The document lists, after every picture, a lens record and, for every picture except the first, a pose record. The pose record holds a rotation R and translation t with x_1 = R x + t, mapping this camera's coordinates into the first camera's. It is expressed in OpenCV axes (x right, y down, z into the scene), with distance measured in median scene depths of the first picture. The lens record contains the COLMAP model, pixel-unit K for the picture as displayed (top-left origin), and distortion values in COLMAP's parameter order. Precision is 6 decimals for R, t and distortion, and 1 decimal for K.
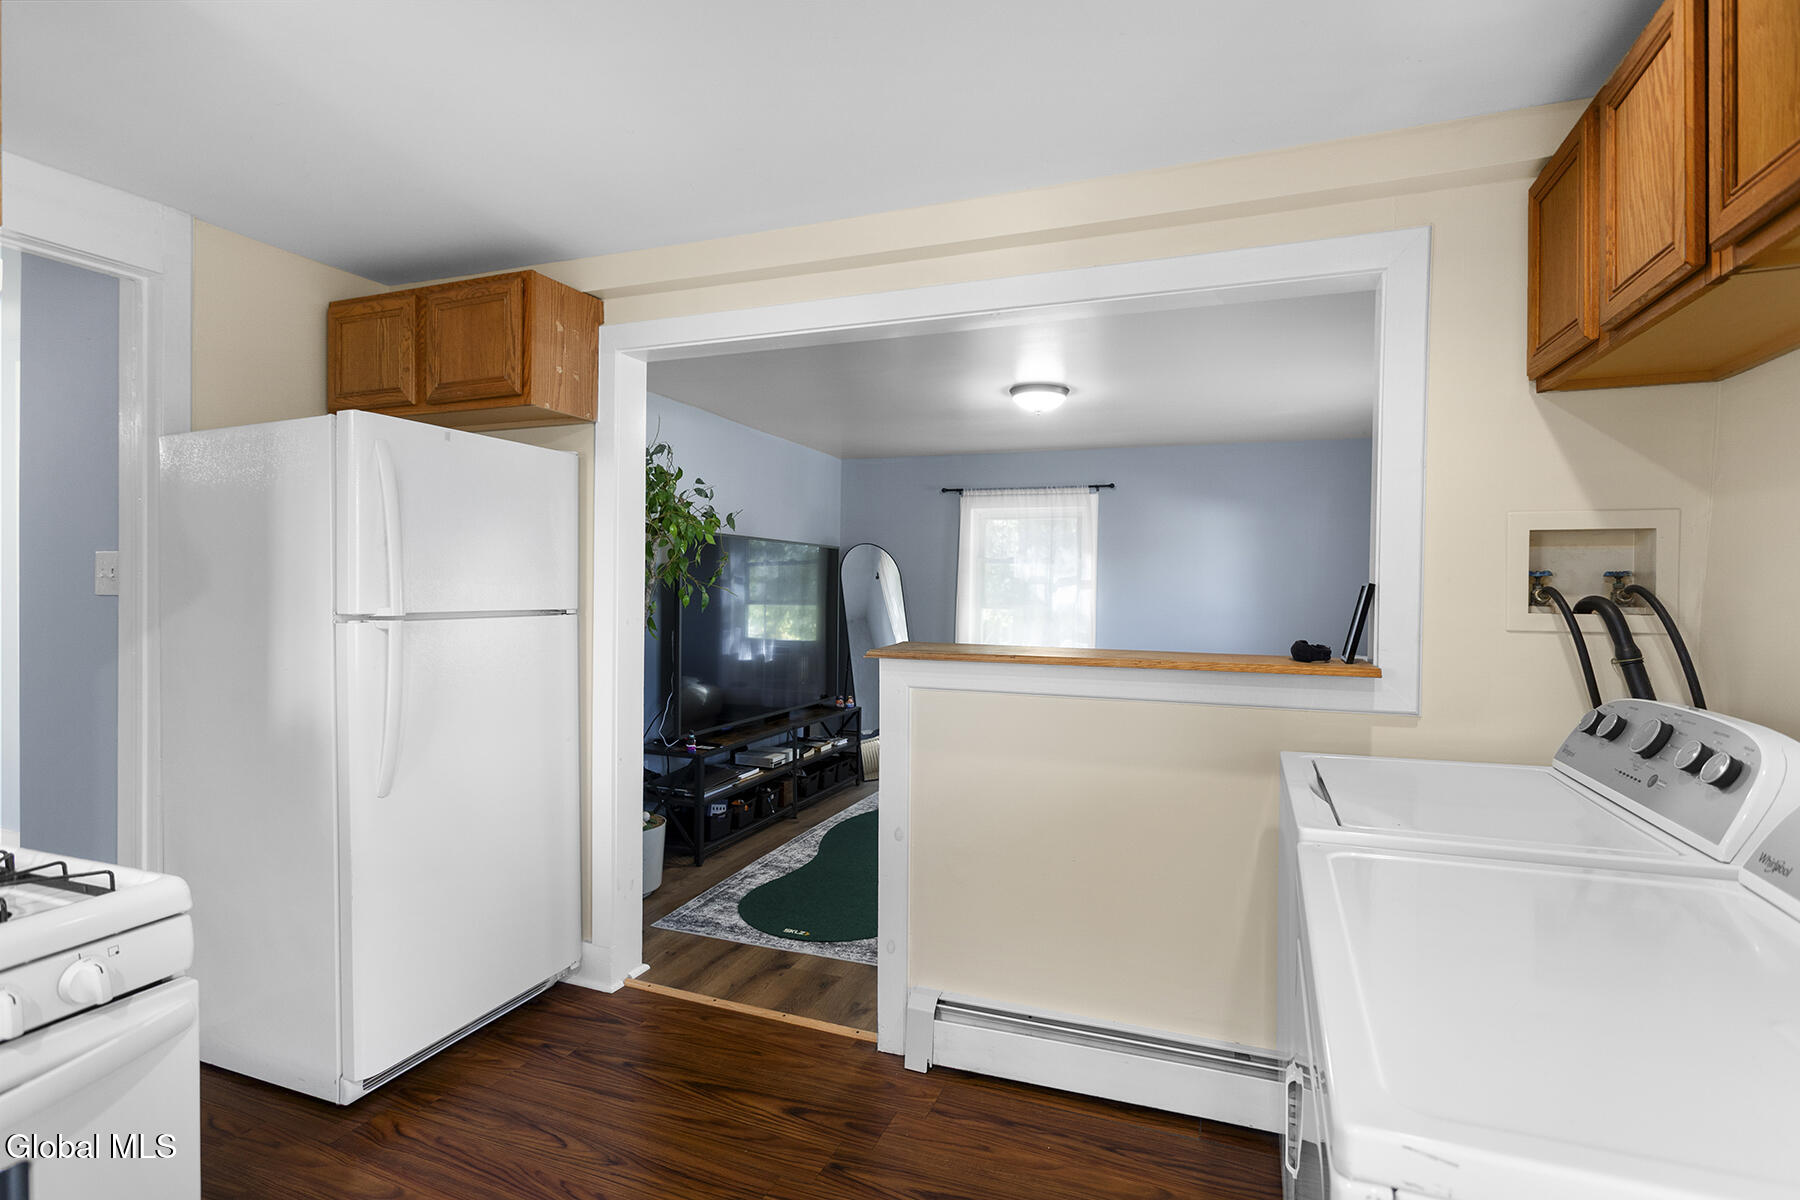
lens RADIAL K [[916.1, 0, 898.0], [0, 916.1, 575.6], [0, 0, 1]] dist [-0.000108, 0.000013]
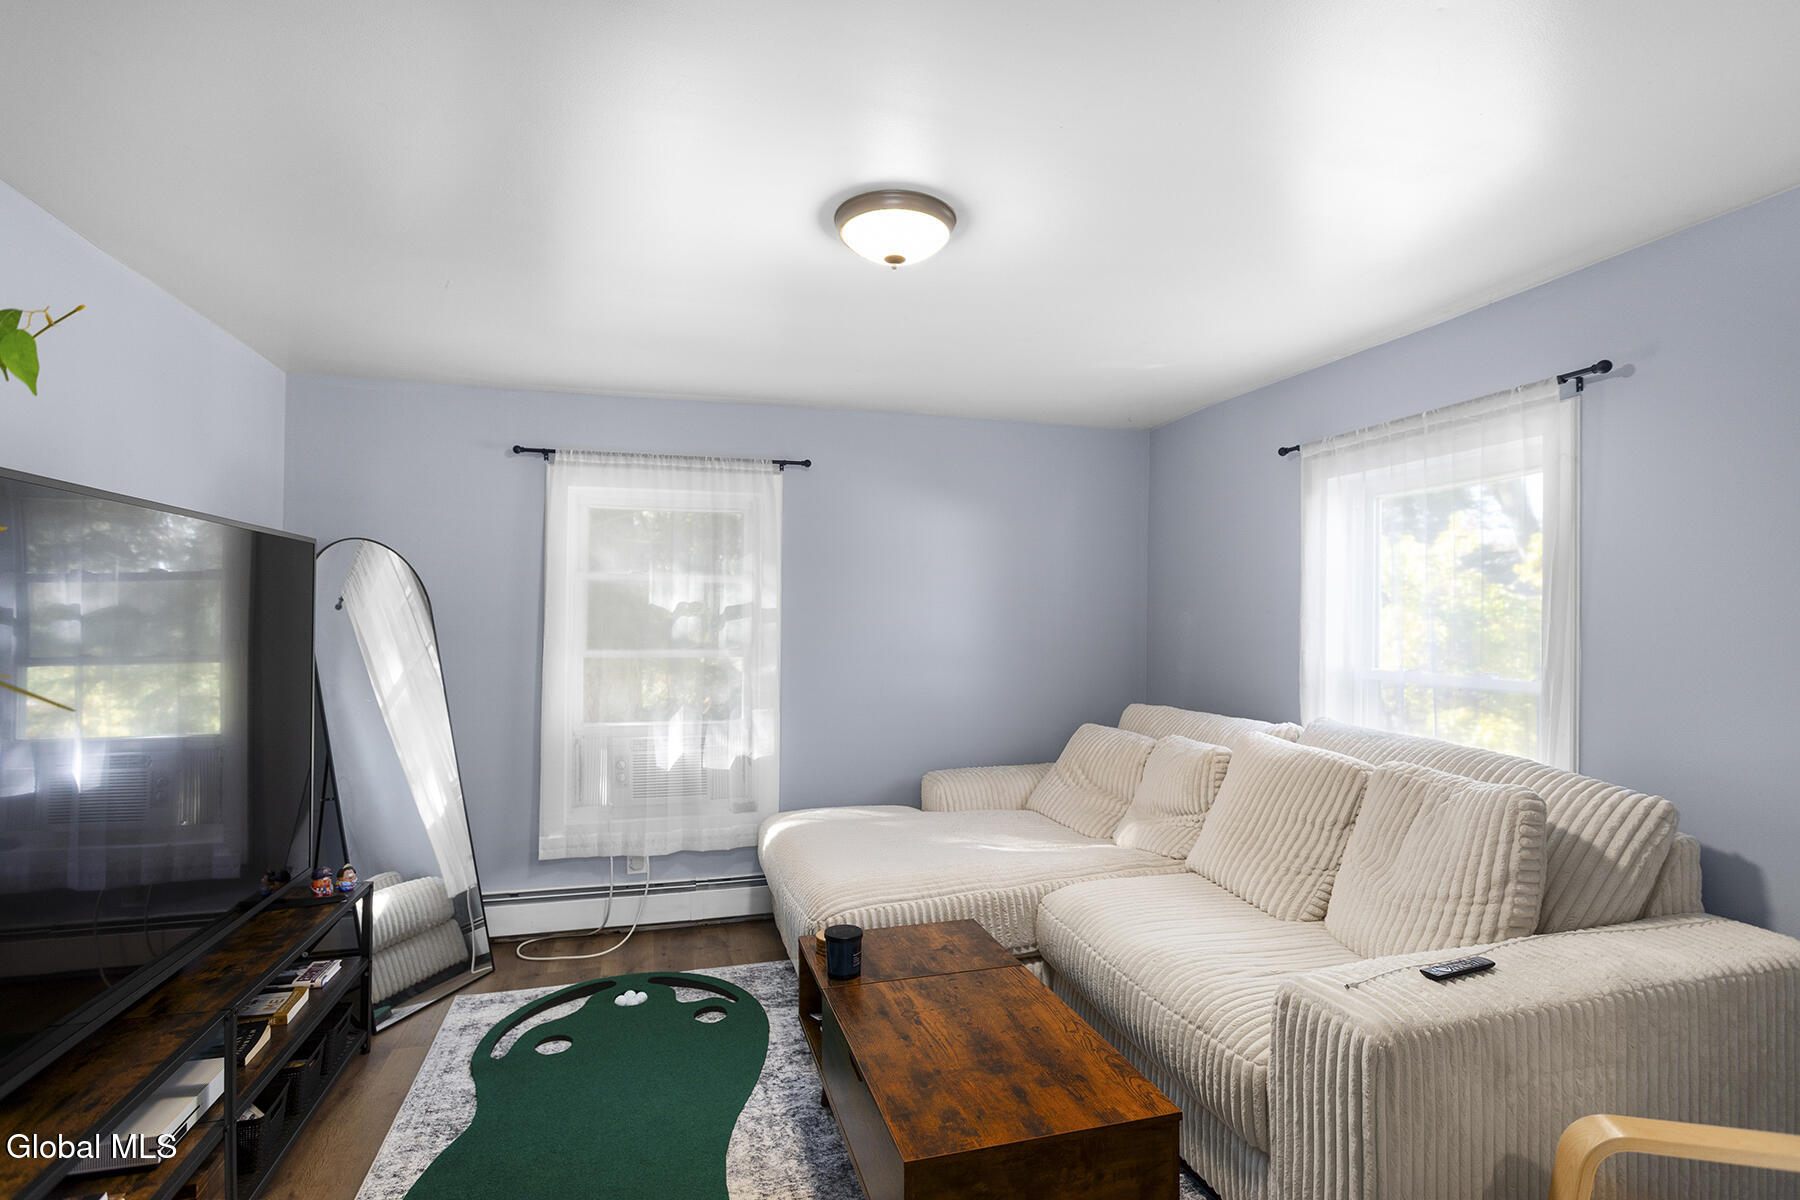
lens RADIAL K [[856.5, 0, 900.0], [0, 856.5, 600.0], [0, 0, 1]] dist [-0.000271, 0.000036]
pose [[0.797305, -0.005866, 0.603548, -0.082915], [0.003704, 0.999981, 0.004826, -0.001823], [-0.603565, -0.001612, 0.797312, 0.441358]]
